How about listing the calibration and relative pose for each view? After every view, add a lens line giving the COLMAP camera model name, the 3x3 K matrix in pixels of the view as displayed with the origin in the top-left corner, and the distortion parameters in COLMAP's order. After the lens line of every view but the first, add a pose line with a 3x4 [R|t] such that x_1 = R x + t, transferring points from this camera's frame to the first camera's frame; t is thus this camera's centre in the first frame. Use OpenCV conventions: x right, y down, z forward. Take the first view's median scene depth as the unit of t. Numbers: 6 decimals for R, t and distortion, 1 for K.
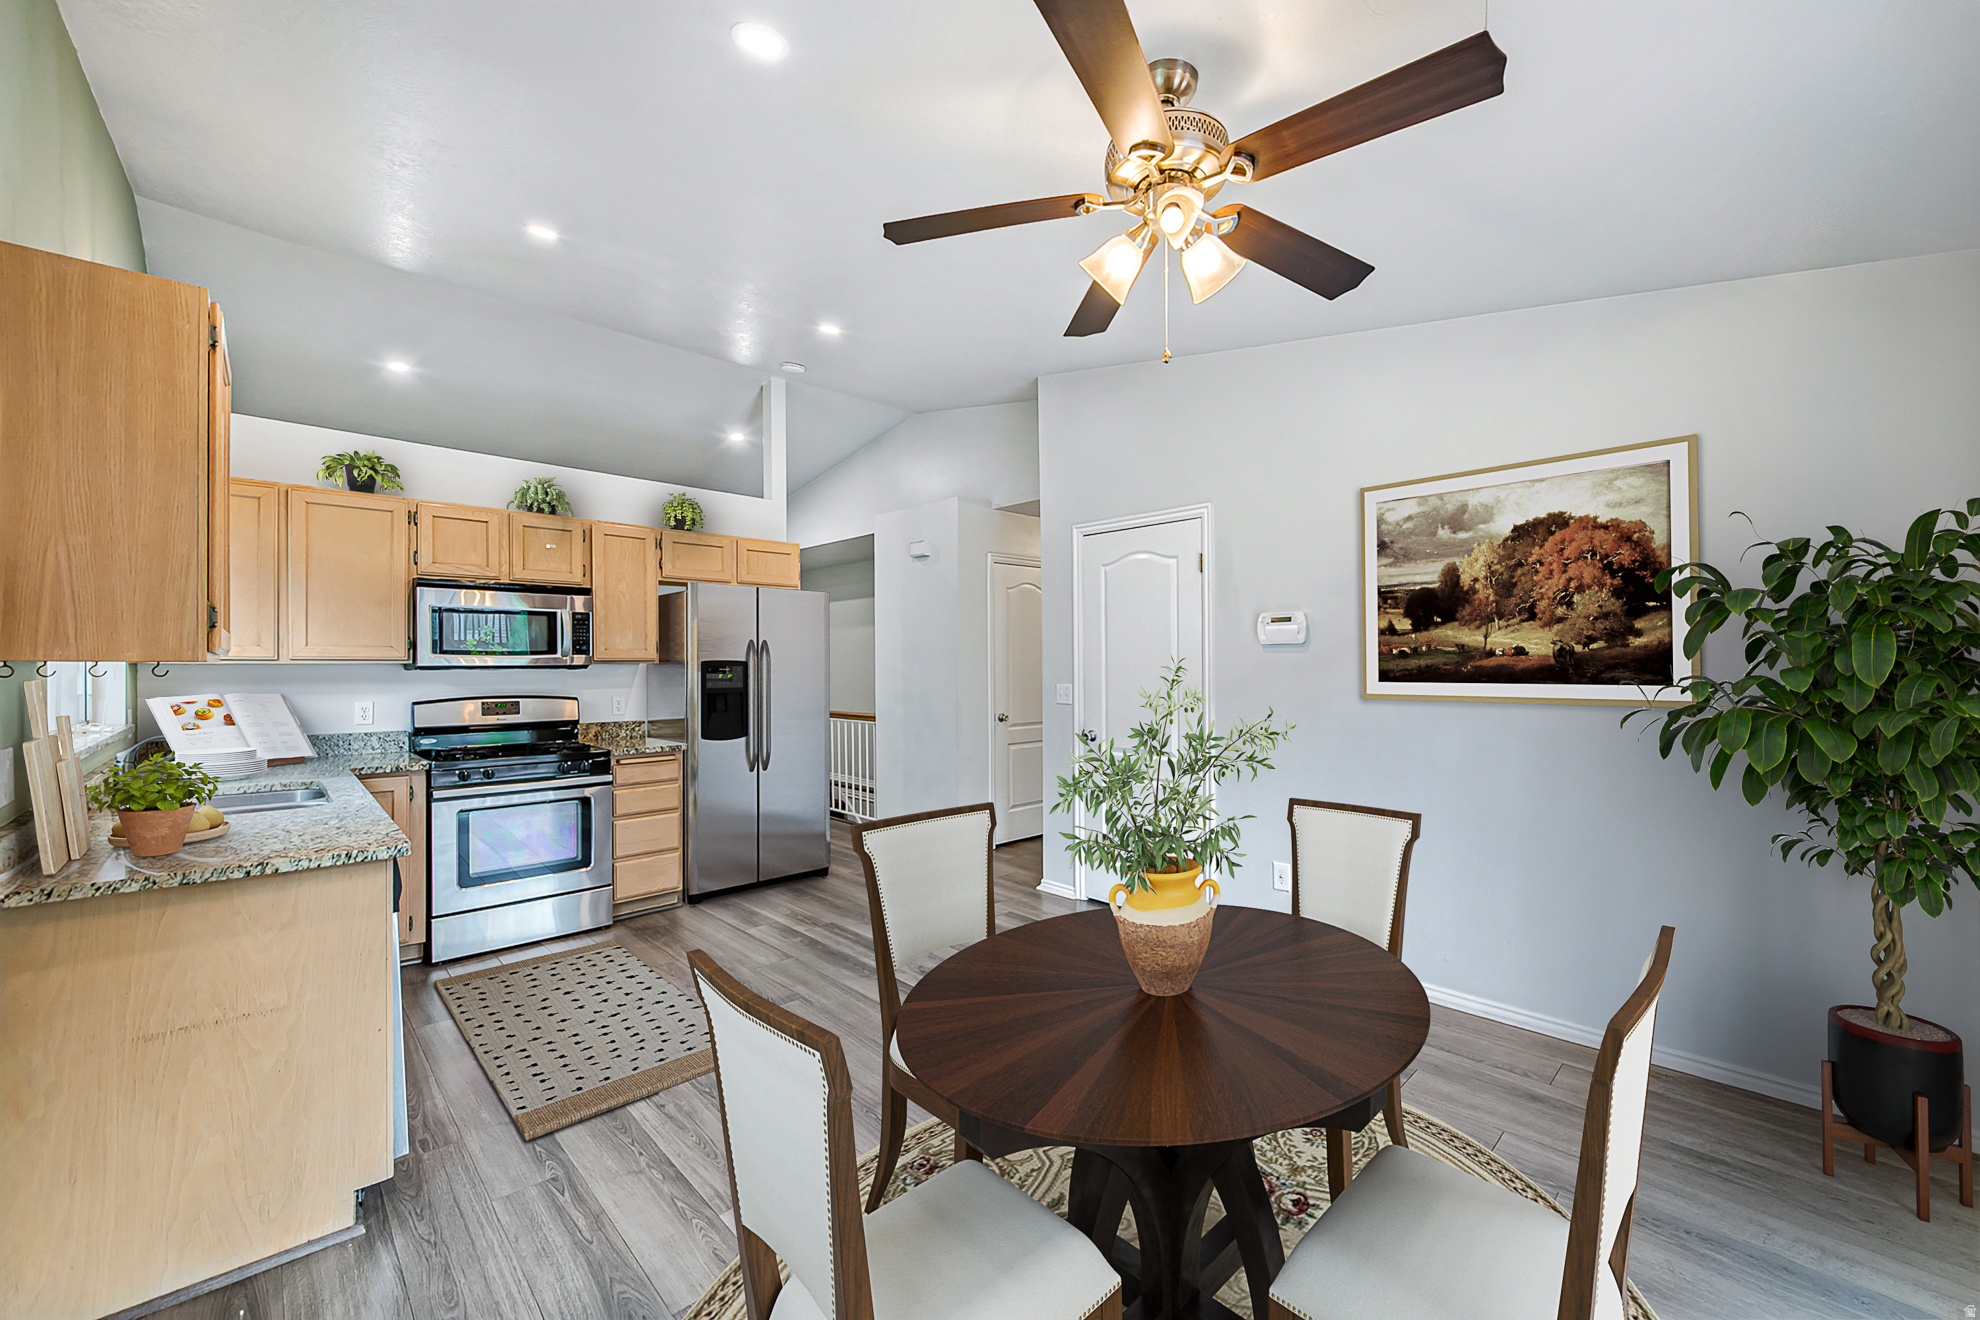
lens RADIAL K [[778.6, 0, 1026.0], [0, 778.6, 663.0], [0, 0, 1]] dist [0.000015, -0.000946]
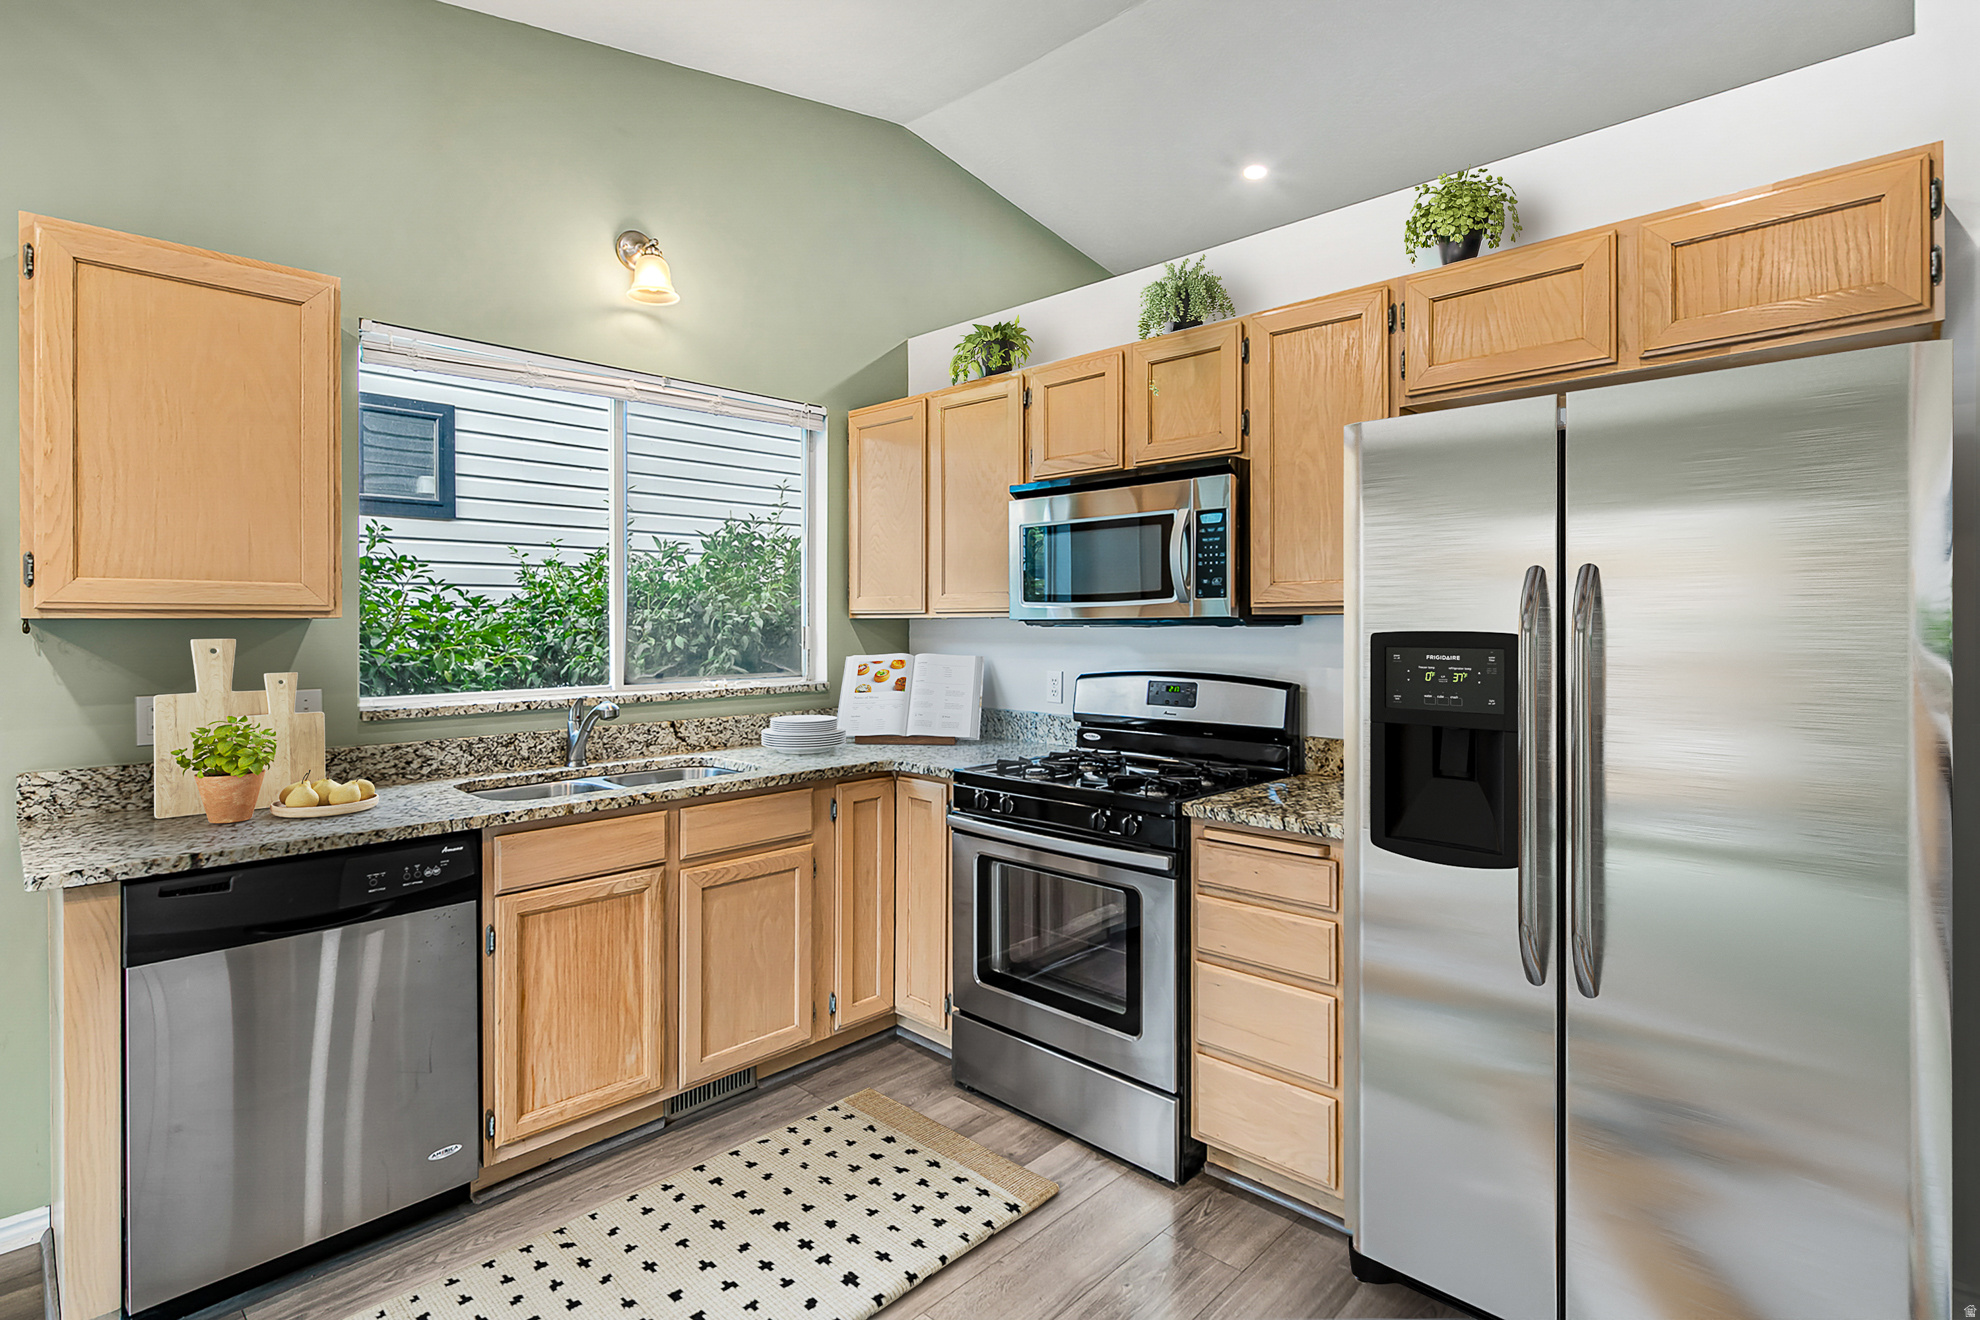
lens RADIAL K [[973.3, 0, 968.1], [0, 973.3, 633.3], [0, 0, 1]] dist [-0.009344, 0.003143]
pose [[0.014264, 0.011640, -0.999831, 0.033949], [0.006106, 0.999913, 0.011728, 0.004279], [0.999880, -0.006272, 0.014192, 0.852371]]
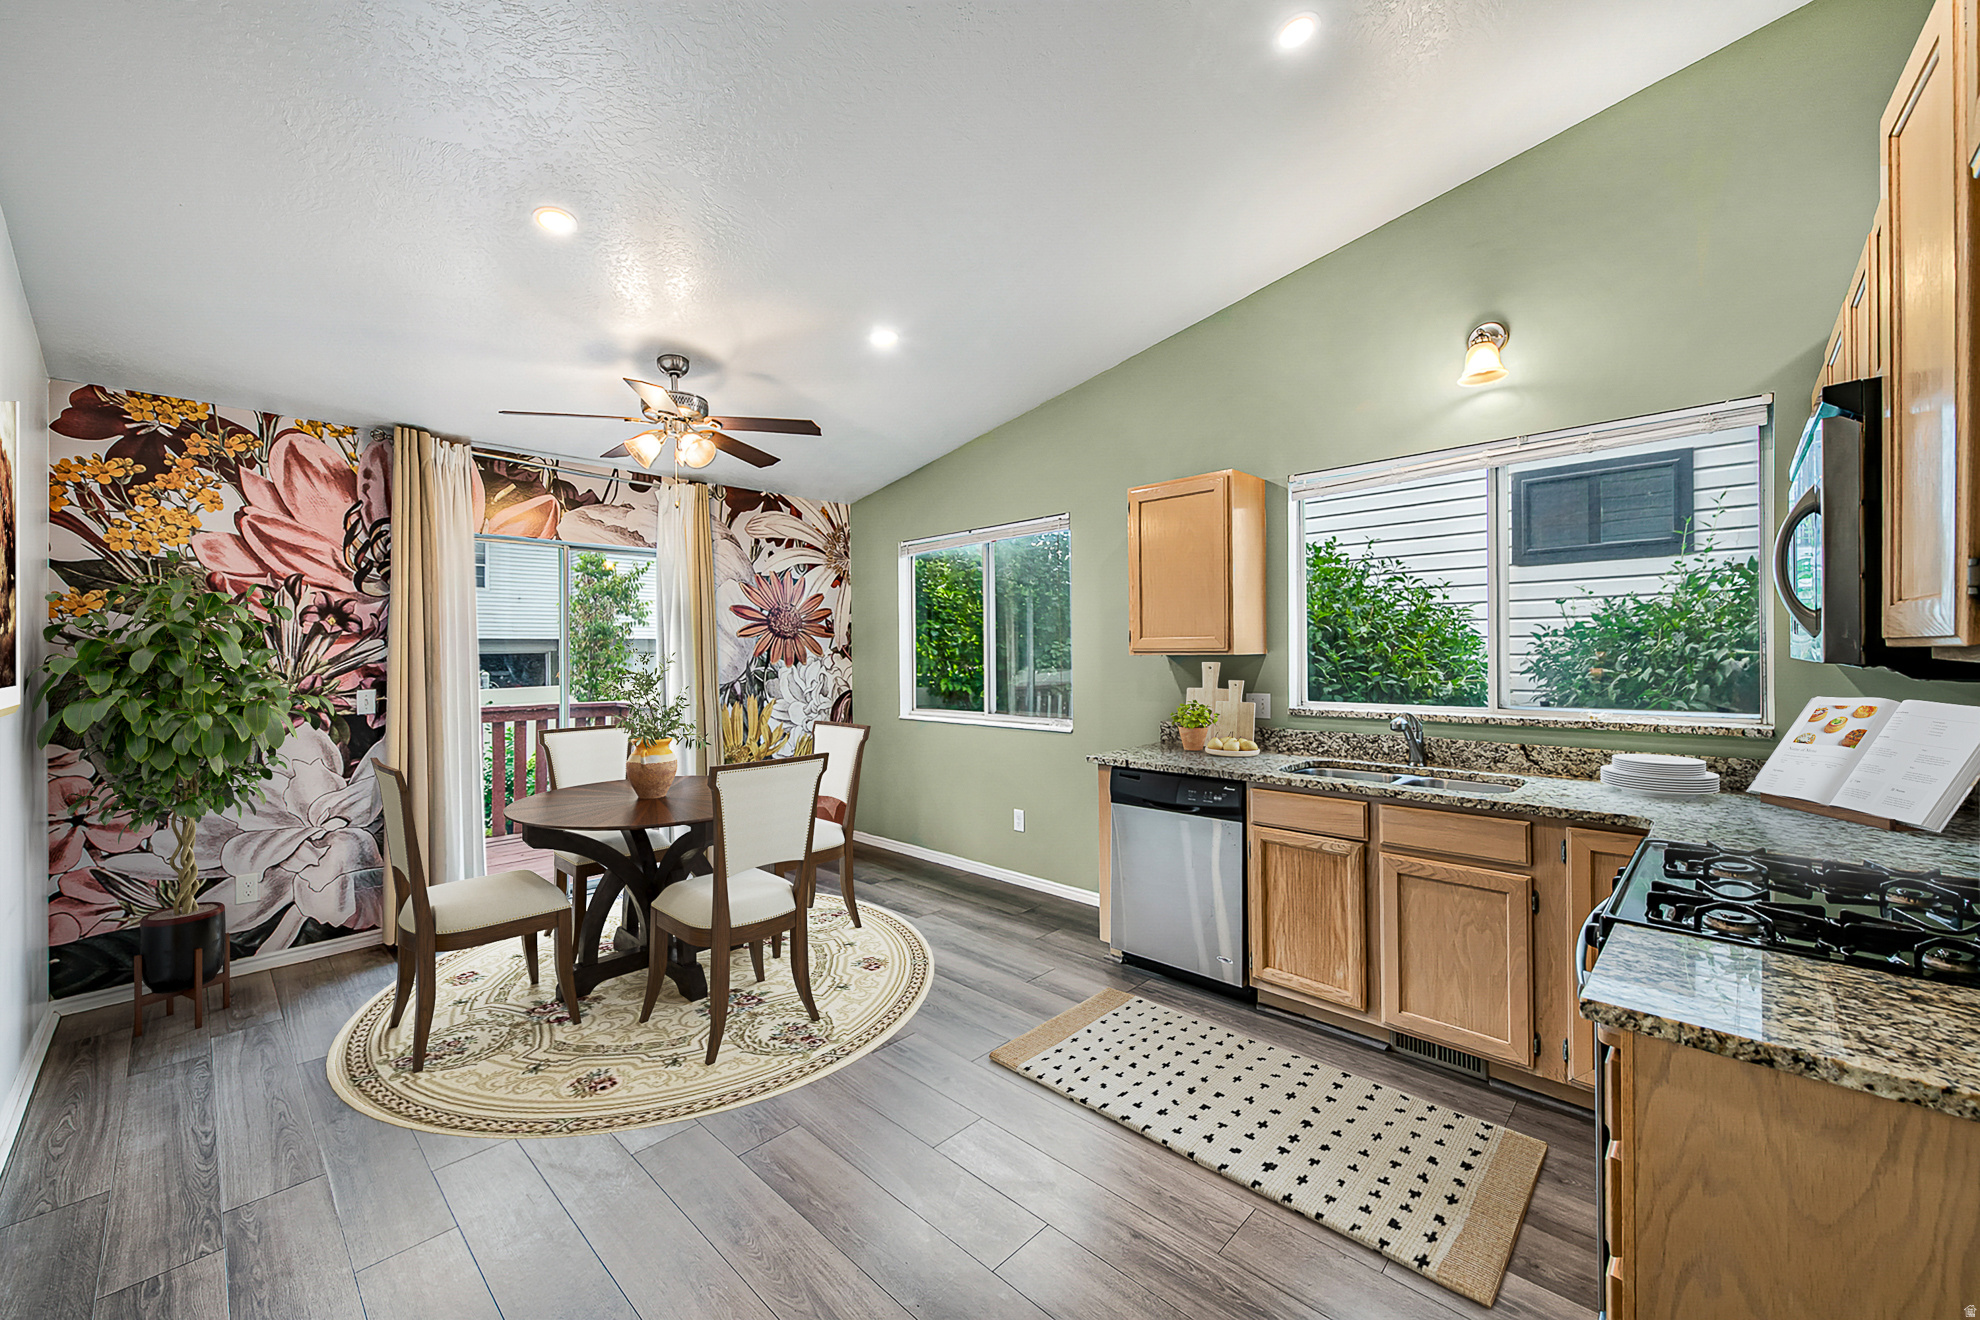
lens RADIAL K [[778.6, 0, 1014.2], [0, 778.6, 648.3], [0, 0, 1]] dist [0.000015, -0.000946]
pose [[-0.999544, 0.013177, -0.027160, -0.271070], [0.013298, 0.999902, -0.004279, -0.006200], [0.027101, -0.004638, -0.999622, 1.303369]]
